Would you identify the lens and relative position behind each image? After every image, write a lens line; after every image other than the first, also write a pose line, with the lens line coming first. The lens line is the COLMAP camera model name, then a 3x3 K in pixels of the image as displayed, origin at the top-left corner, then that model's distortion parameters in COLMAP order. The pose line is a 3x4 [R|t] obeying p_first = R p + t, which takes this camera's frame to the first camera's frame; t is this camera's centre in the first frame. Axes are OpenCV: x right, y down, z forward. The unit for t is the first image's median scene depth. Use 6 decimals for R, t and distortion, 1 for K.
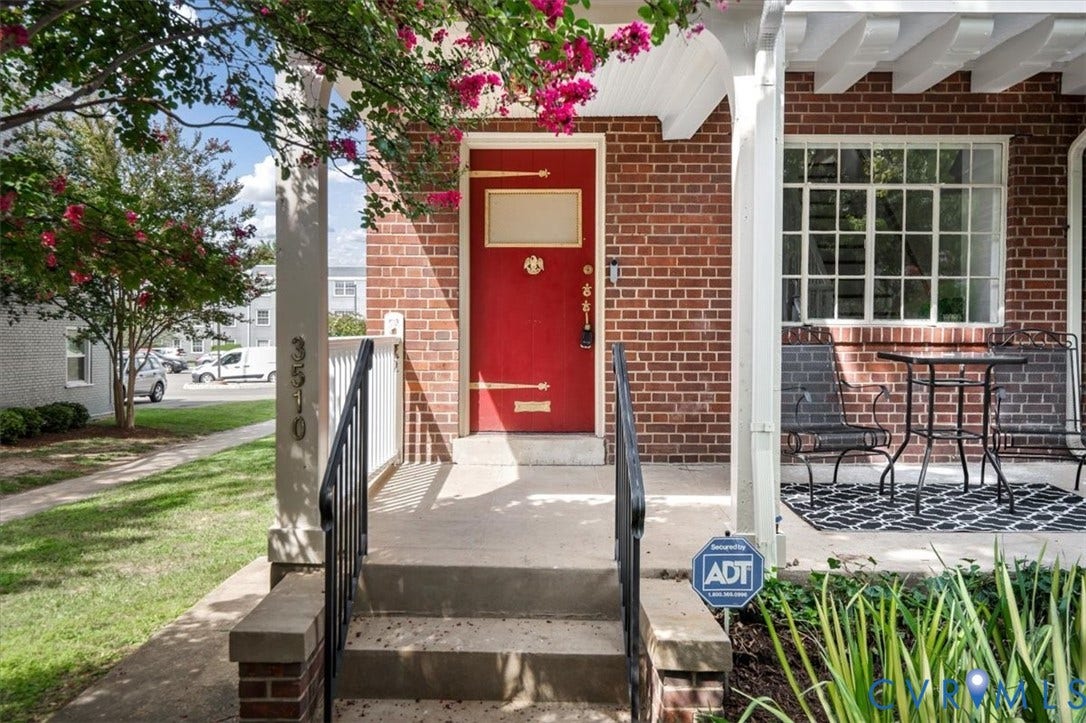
lens RADIAL K [[505.2, 0, 544.6], [0, 505.2, 345.3], [0, 0, 1]] dist [-0.010520, -0.000875]
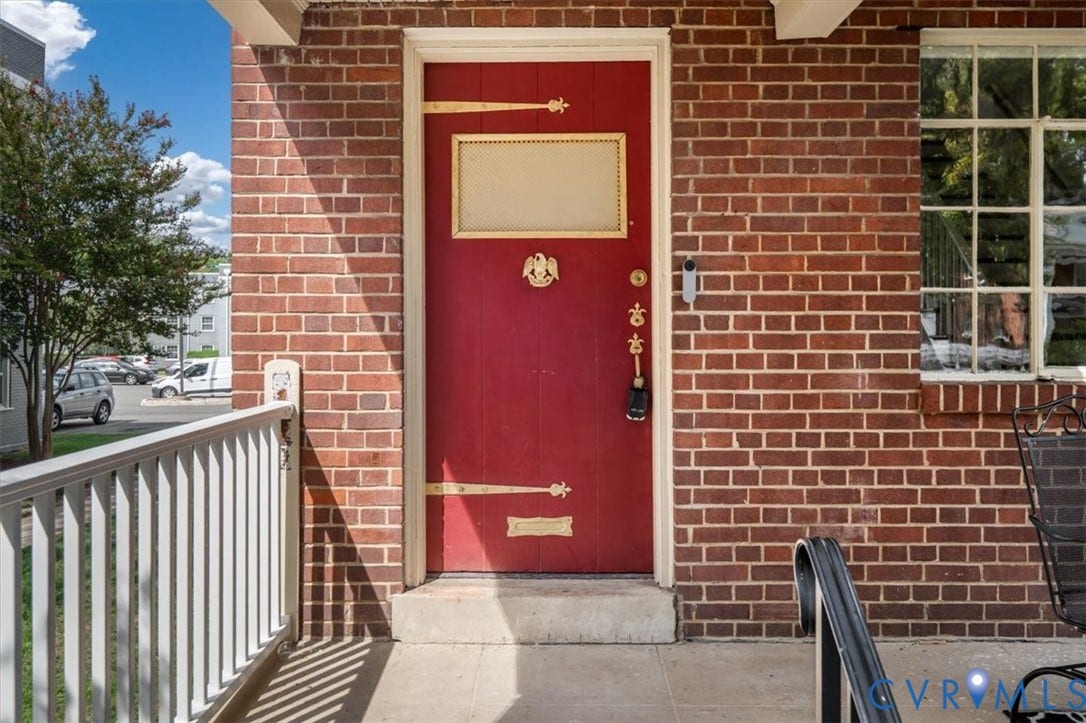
lens RADIAL K [[502.9, 0, 558.3], [0, 502.9, 338.4], [0, 0, 1]] dist [-0.001210, -0.003476]
pose [[0.999875, -0.007017, 0.014177, -0.010675], [0.007089, 0.999963, -0.004967, -0.082996], [-0.014142, 0.005067, 0.999887, 0.458015]]
